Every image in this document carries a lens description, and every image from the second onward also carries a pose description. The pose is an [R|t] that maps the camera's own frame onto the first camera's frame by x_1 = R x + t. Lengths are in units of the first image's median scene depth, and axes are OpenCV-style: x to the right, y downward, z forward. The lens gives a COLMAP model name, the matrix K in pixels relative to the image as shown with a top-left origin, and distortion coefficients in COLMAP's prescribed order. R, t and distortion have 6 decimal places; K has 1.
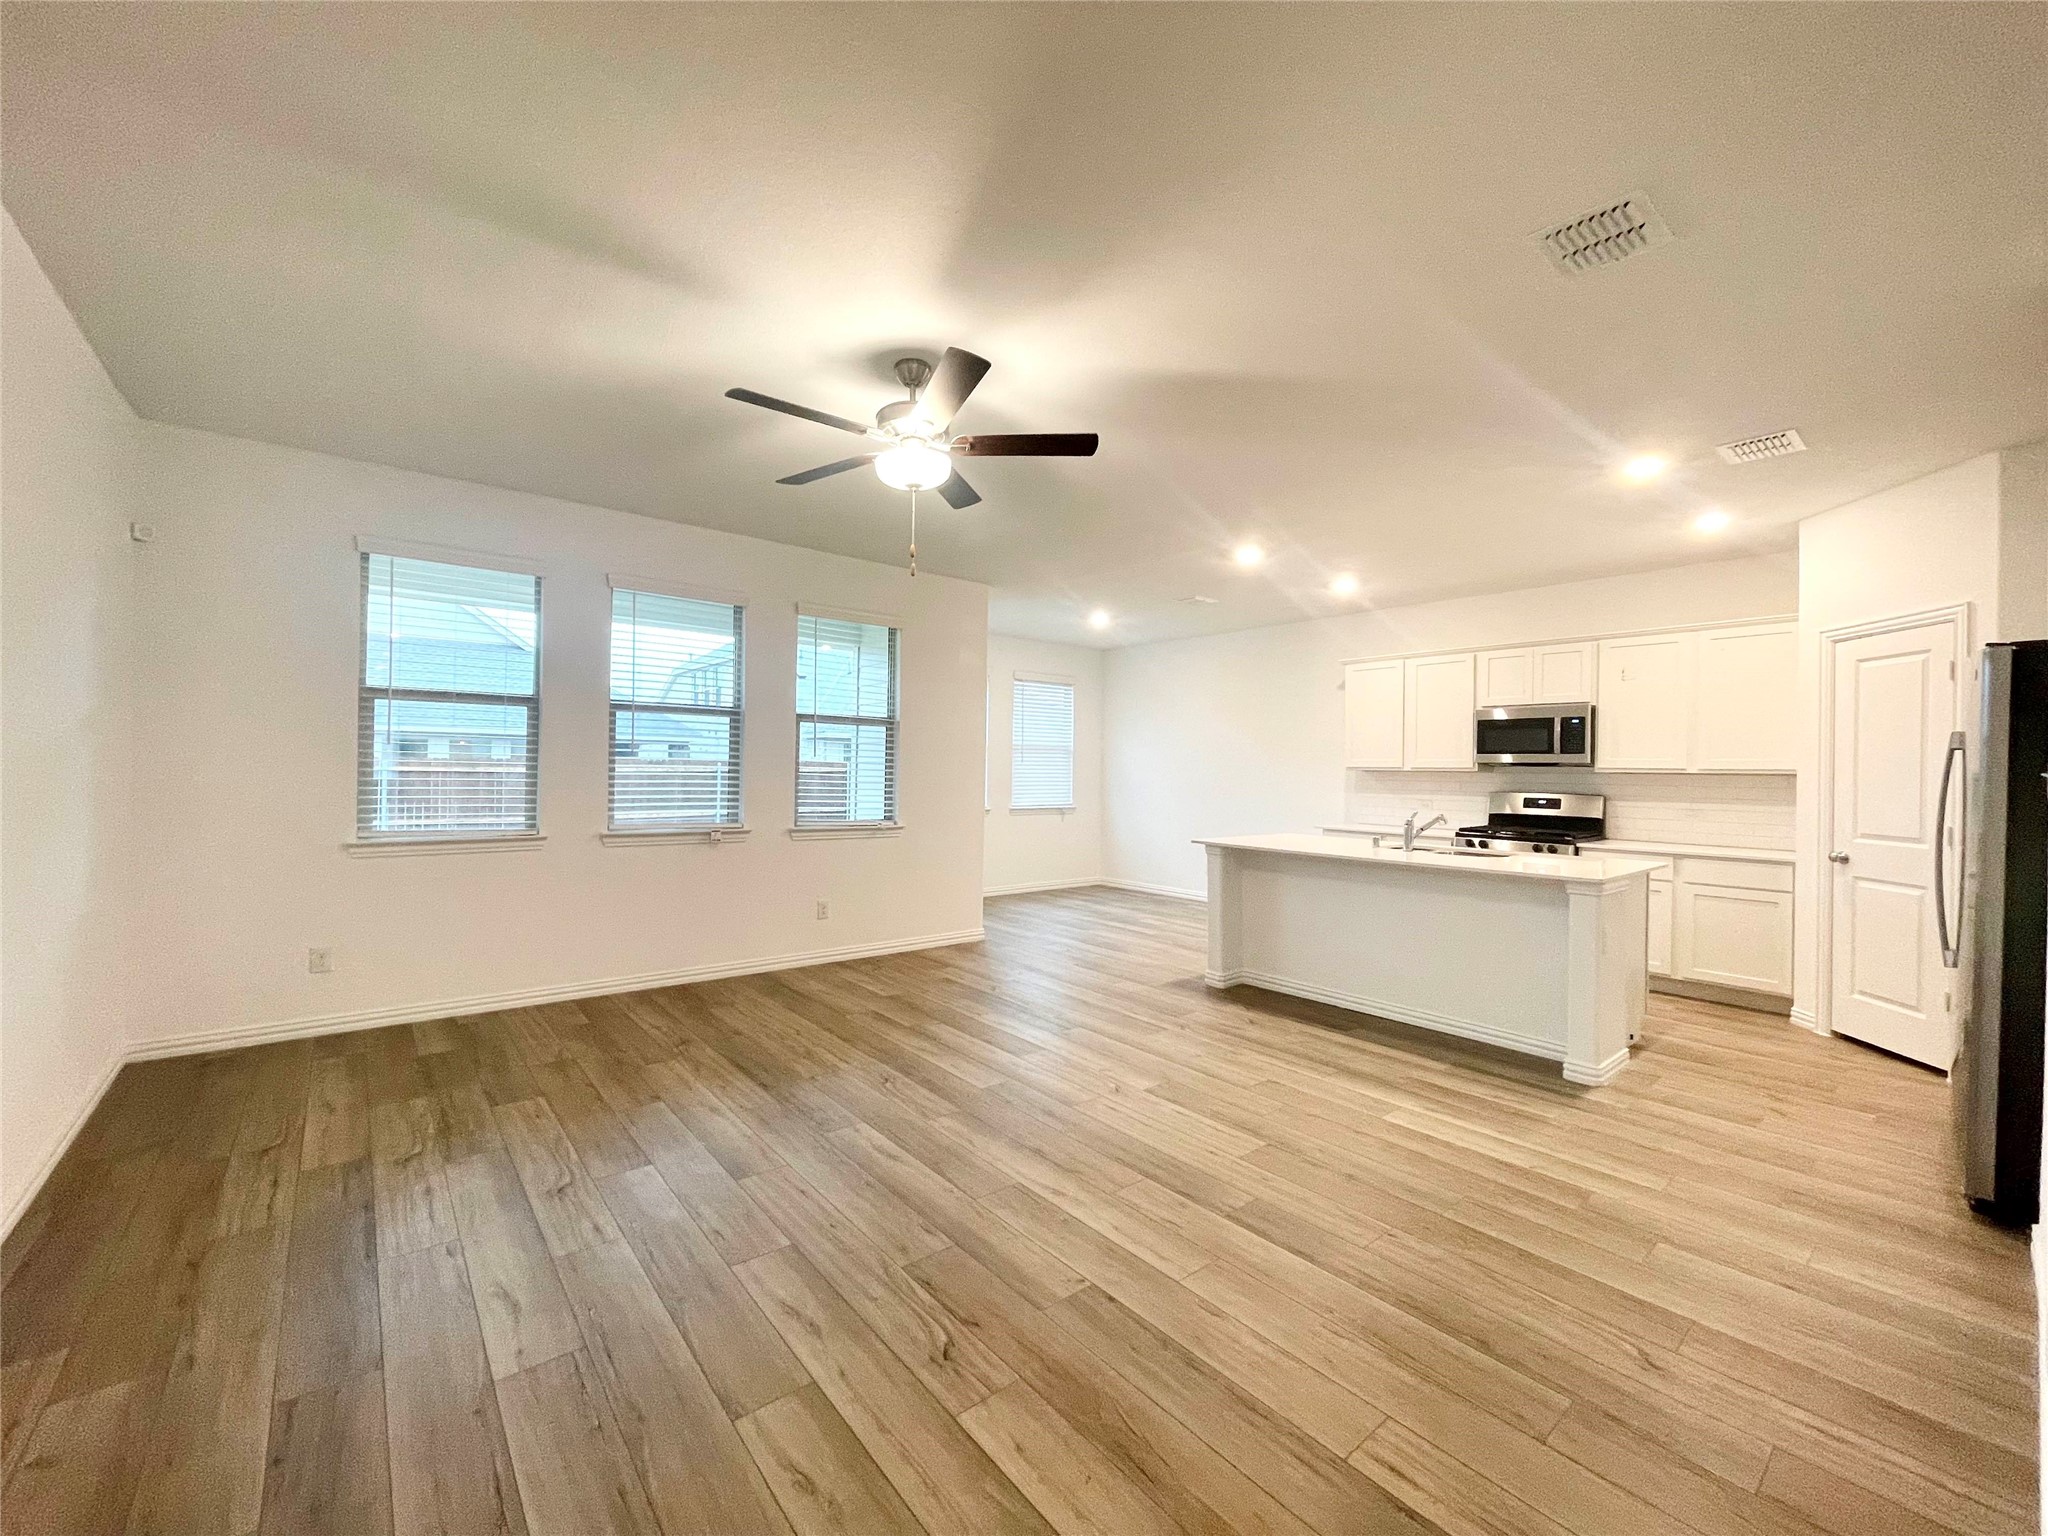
lens RADIAL K [[826.2, 0, 1026.2], [0, 826.2, 765.9], [0, 0, 1]] dist [0.001679, -0.000972]
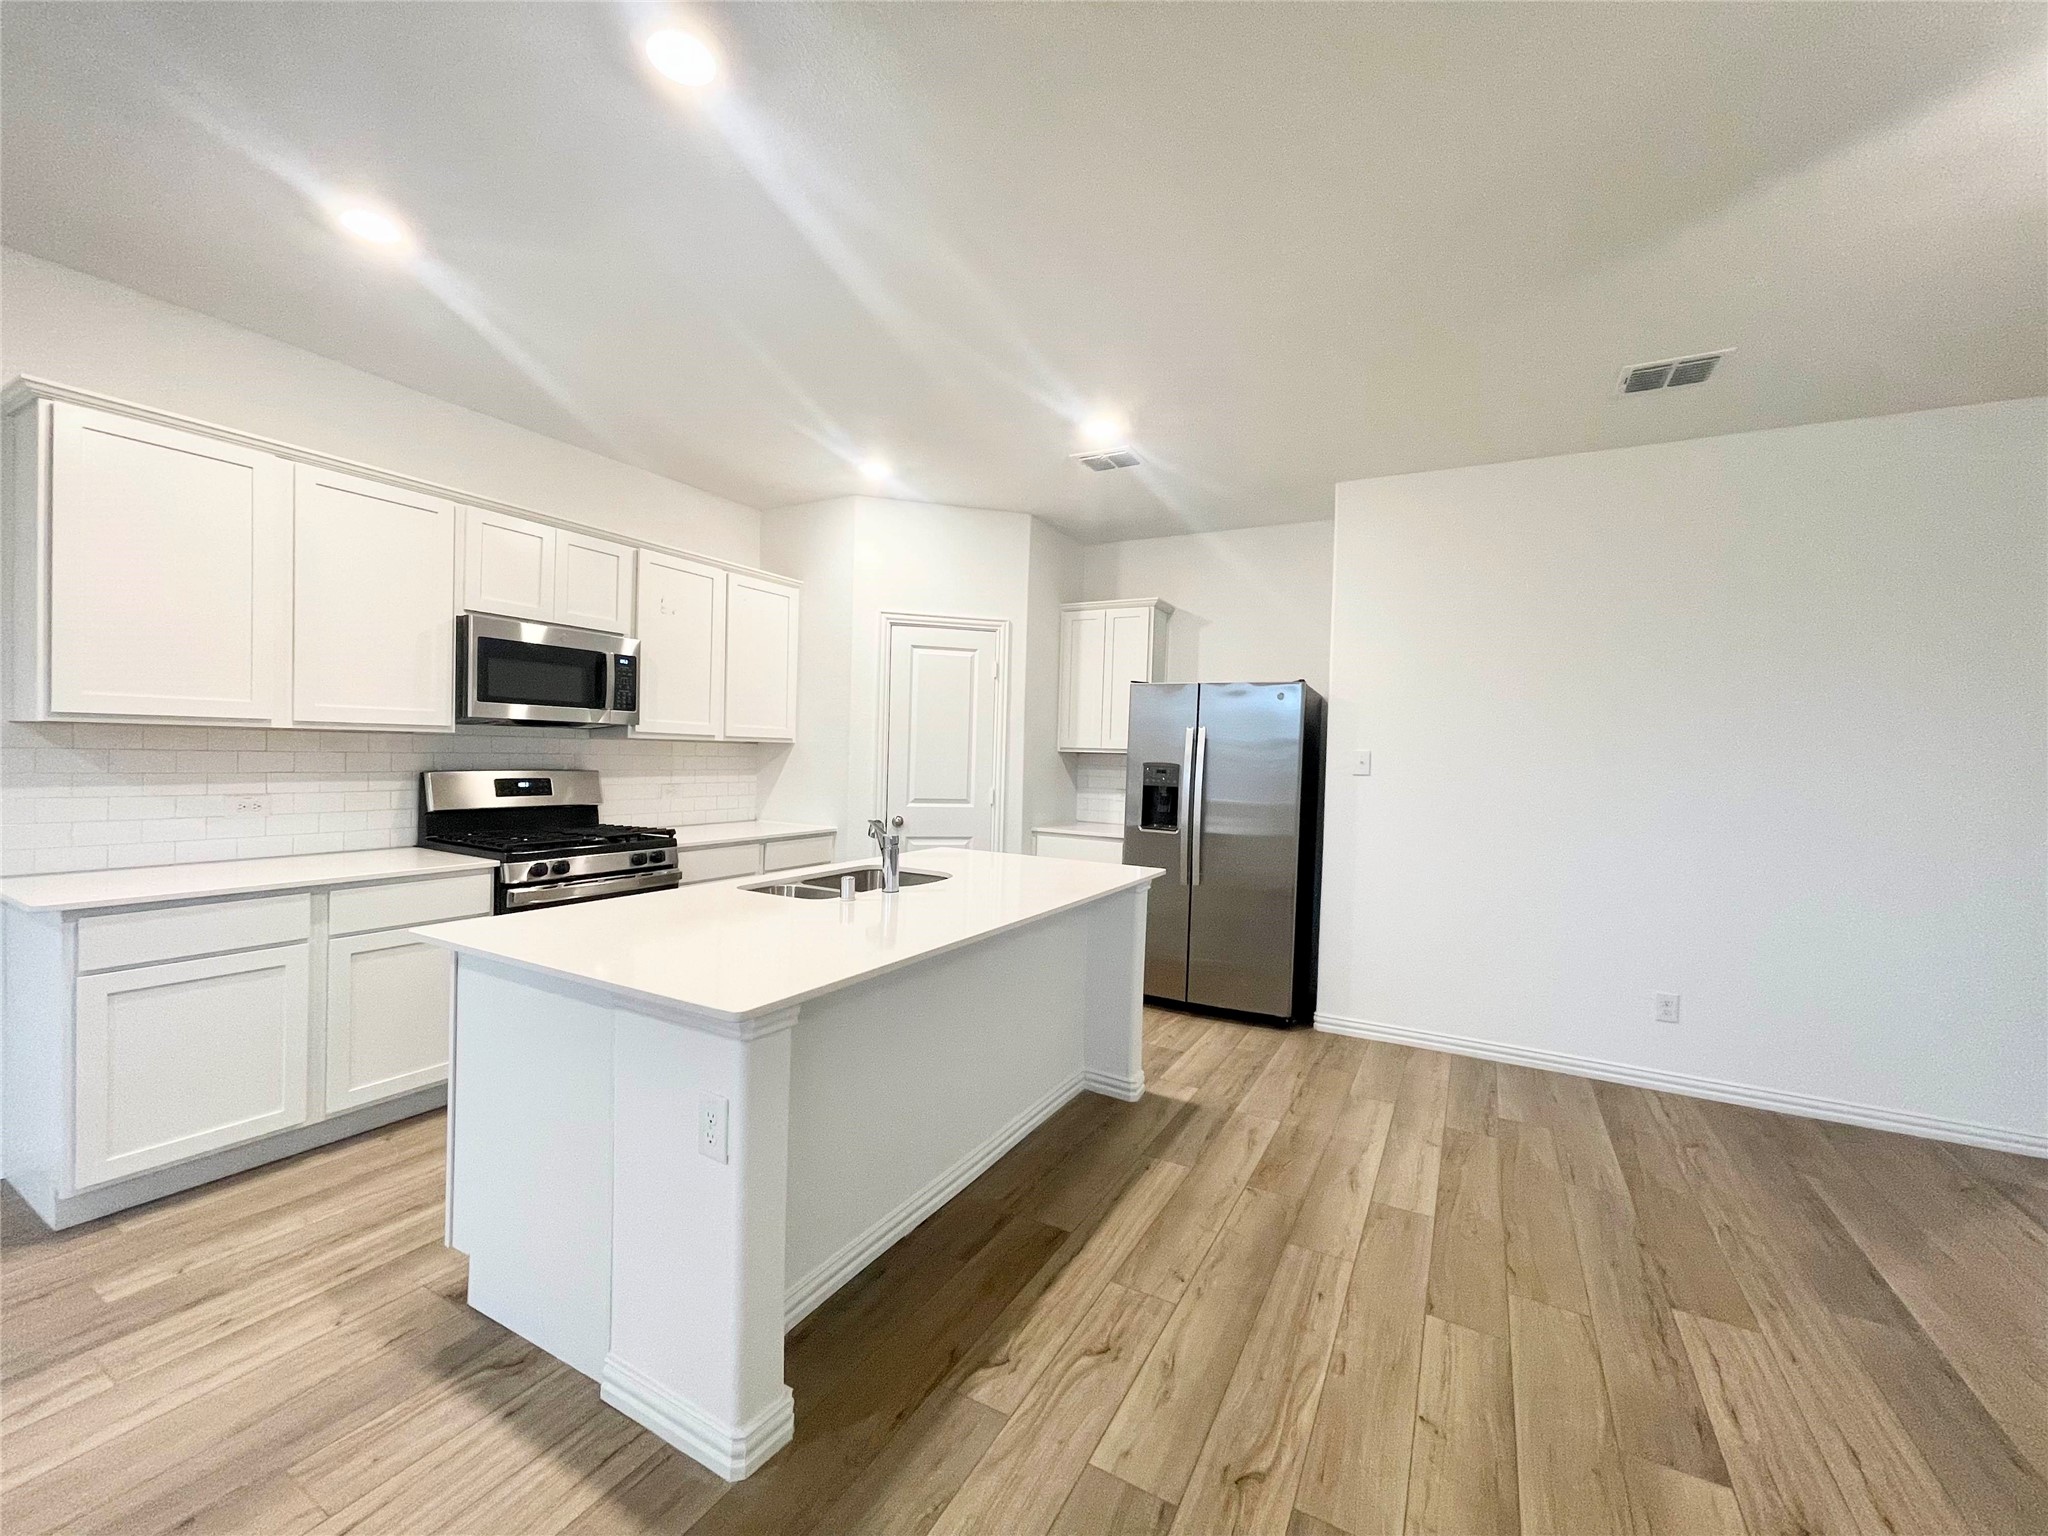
lens RADIAL K [[826.2, 0, 1025.6], [0, 826.2, 764.1], [0, 0, 1]] dist [0.001679, -0.000972]
pose [[-0.365269, -0.039515, 0.930063, -0.102280], [-0.038000, 0.998899, 0.027515, -0.003191], [-0.930126, -0.025292, -0.366369, 1.268017]]
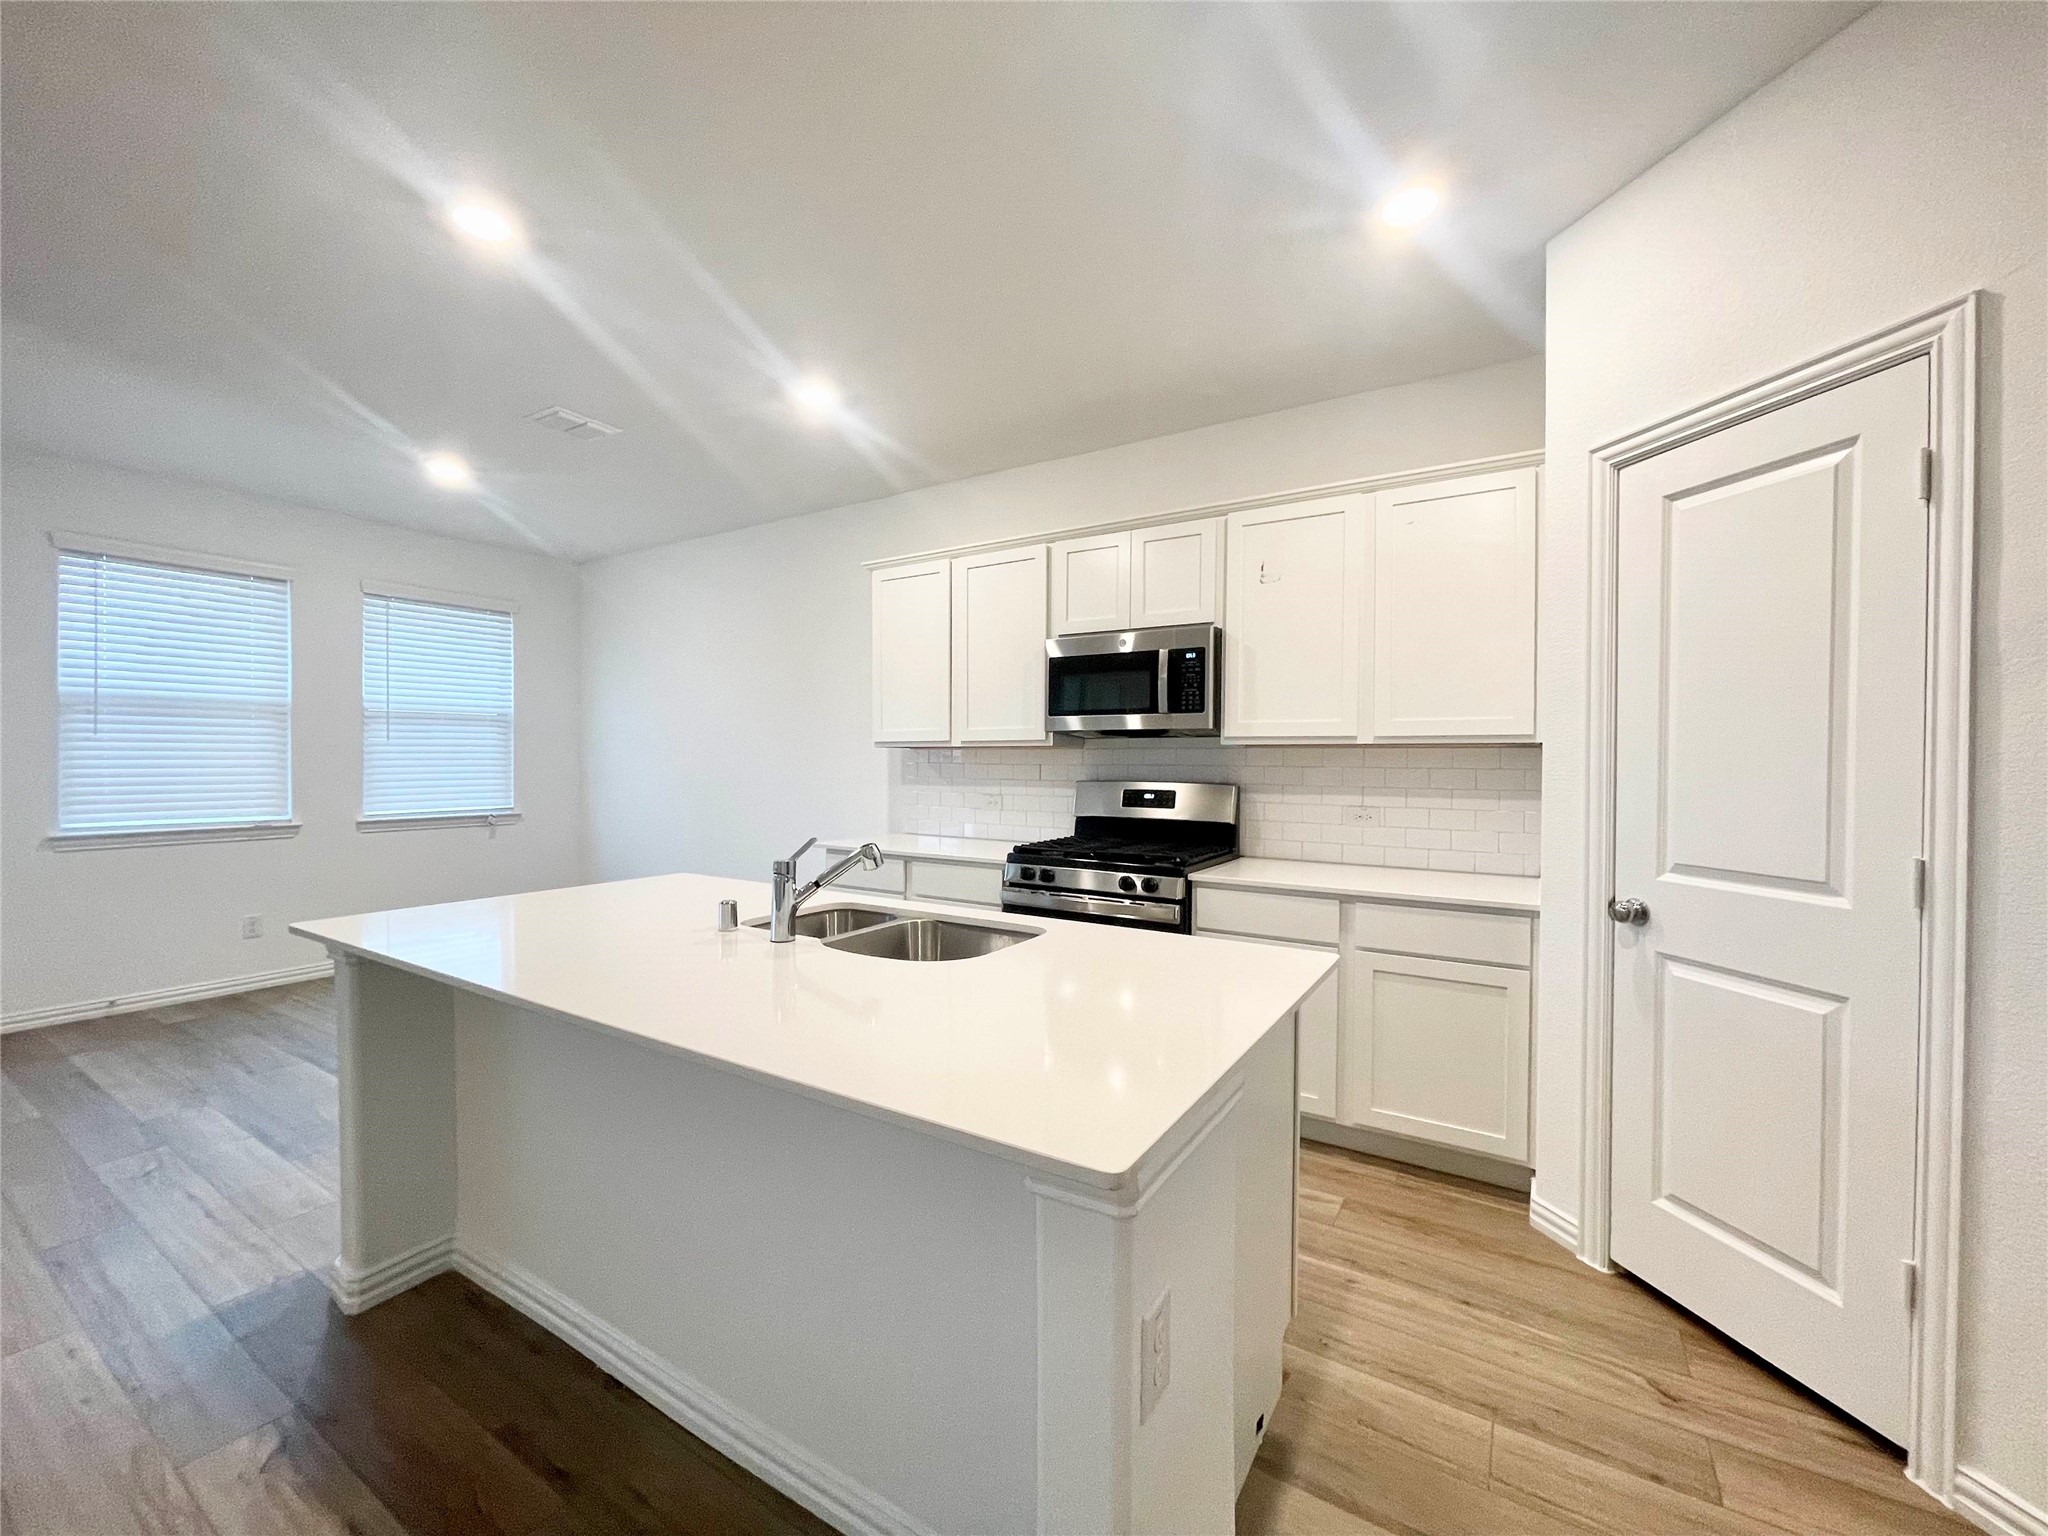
lens RADIAL K [[826.2, 0, 1022.2], [0, 826.2, 765.8], [0, 0, 1]] dist [0.001679, -0.000972]
pose [[0.950464, -0.012059, 0.310600, 0.506743], [0.007064, 0.999827, 0.017202, 0.015175], [-0.310754, -0.014156, 0.950385, 0.664968]]
